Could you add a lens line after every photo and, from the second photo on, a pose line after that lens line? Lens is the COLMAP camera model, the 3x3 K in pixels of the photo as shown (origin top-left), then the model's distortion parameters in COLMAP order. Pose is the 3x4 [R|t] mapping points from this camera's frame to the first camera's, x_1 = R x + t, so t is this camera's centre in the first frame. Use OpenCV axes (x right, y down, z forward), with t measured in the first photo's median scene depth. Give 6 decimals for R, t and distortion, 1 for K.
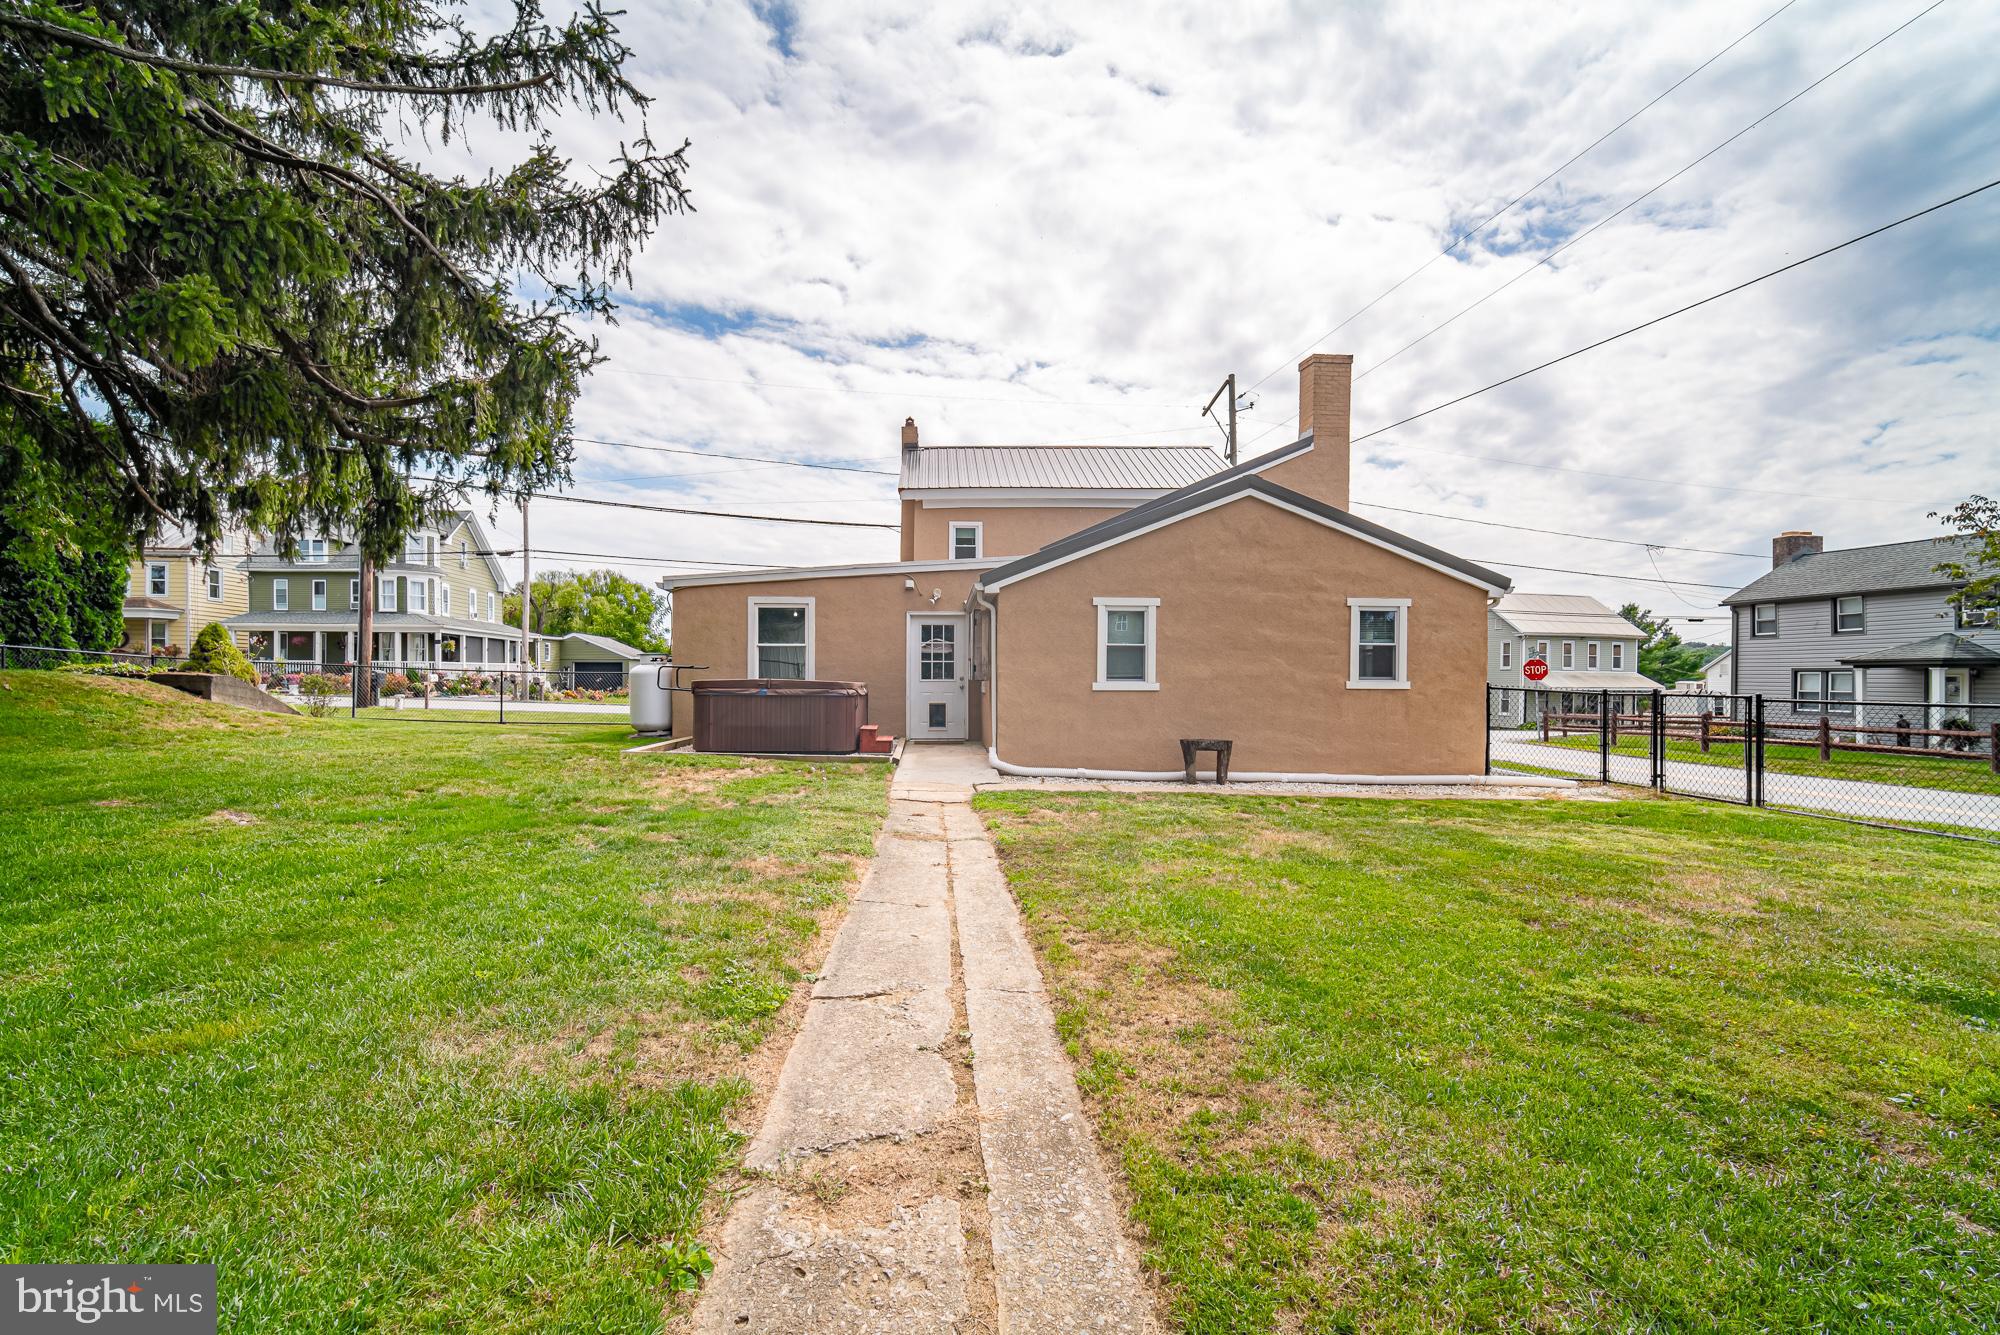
lens RADIAL K [[860.8, 0, 1000.0], [0, 860.8, 667.5], [0, 0, 1]] dist [-0.010661, 0.000622]
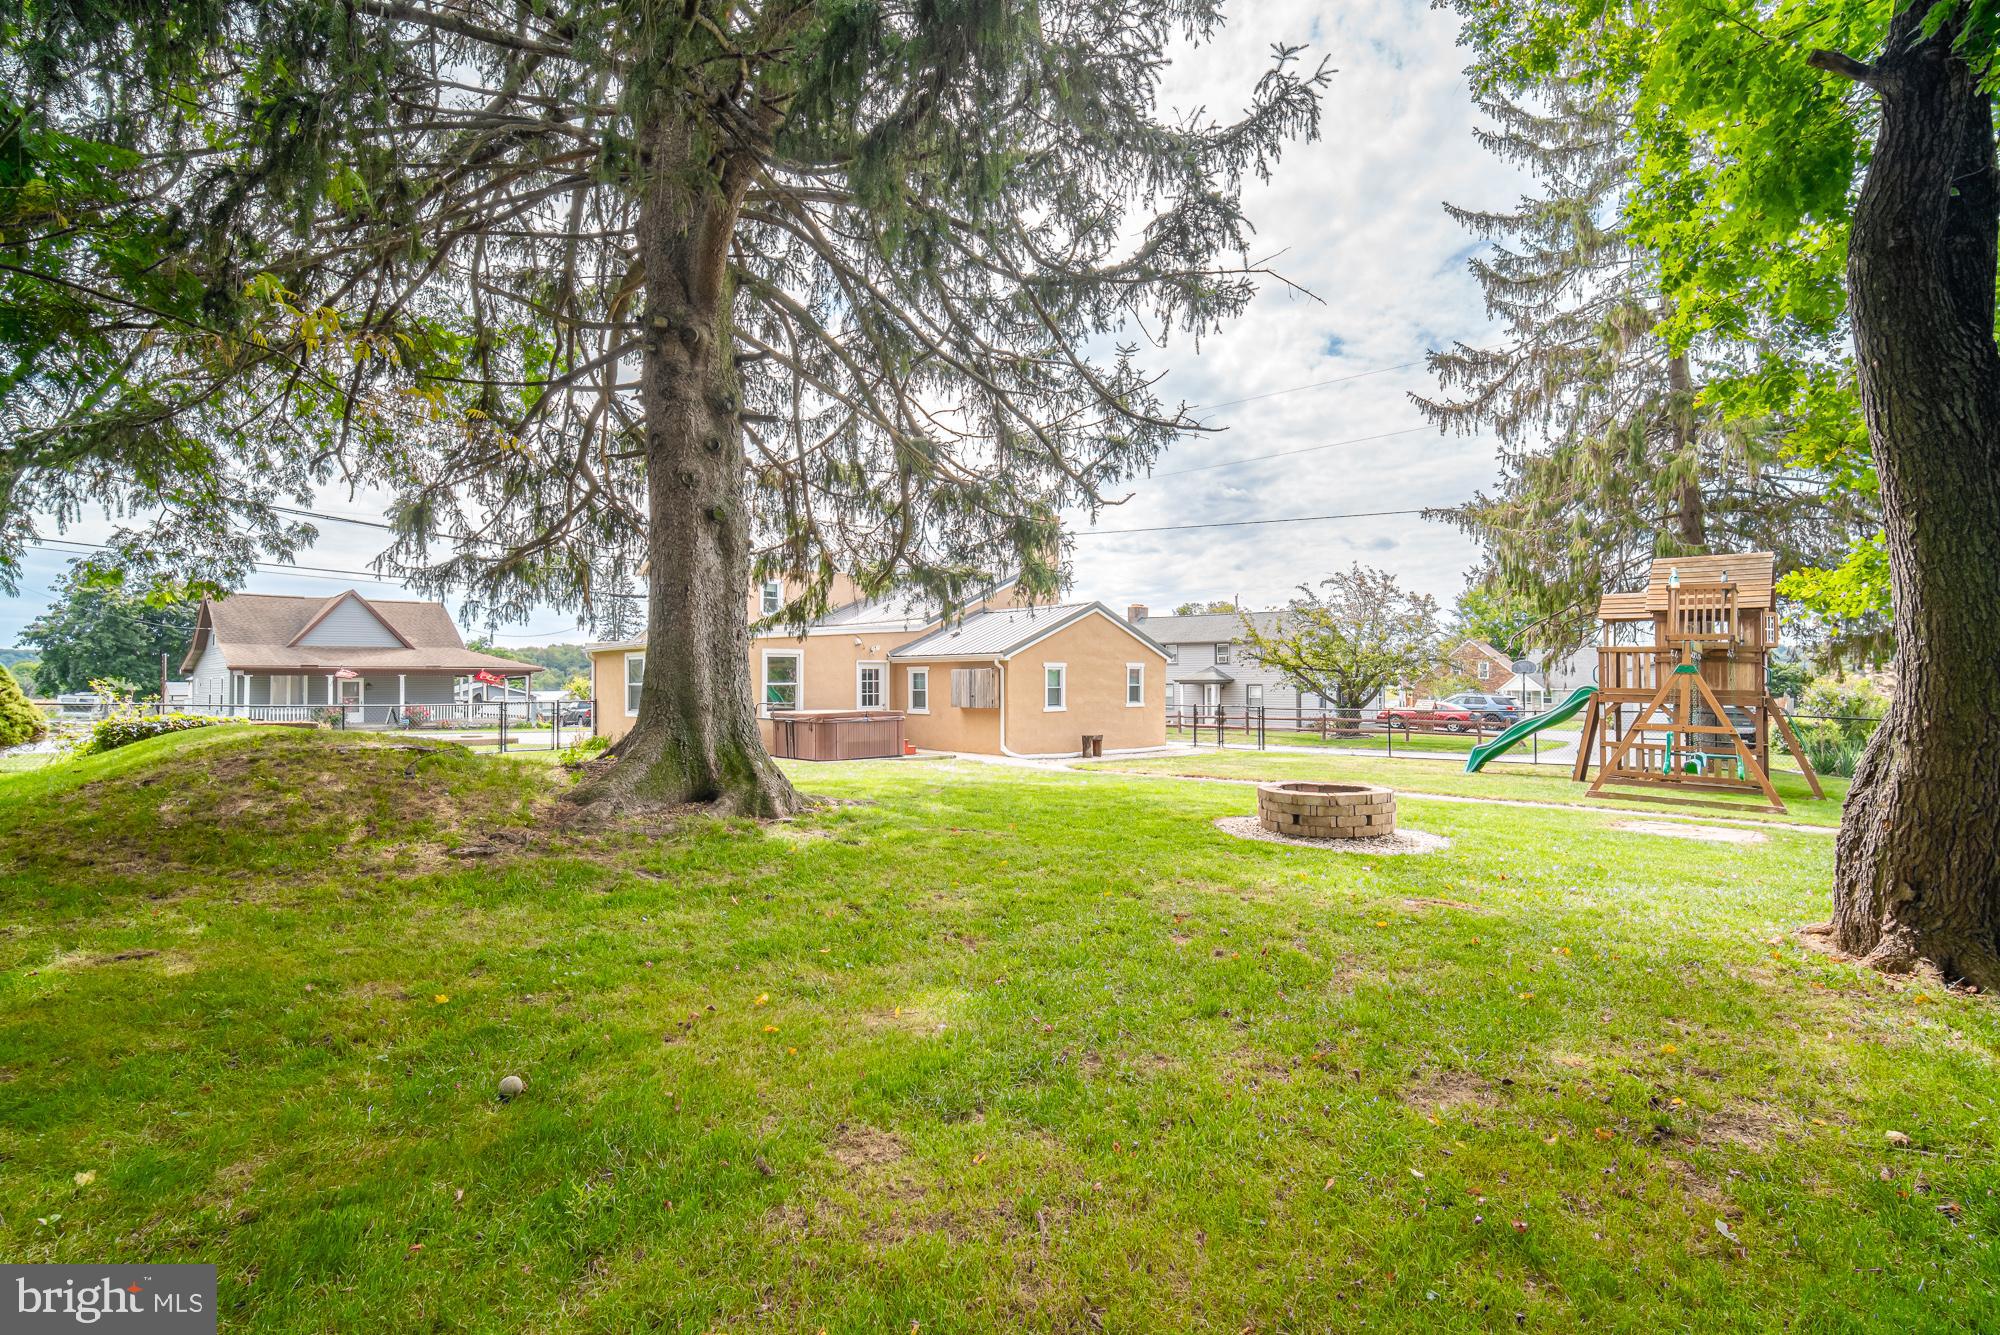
lens RADIAL K [[860.8, 0, 1000.0], [0, 860.8, 667.5], [0, 0, 1]] dist [-0.010661, 0.000622]
pose [[0.755649, 0.003522, 0.654967, -0.879915], [0.000166, 0.999984, -0.005568, -0.043995], [-0.654977, 0.004316, 0.755637, -0.272979]]
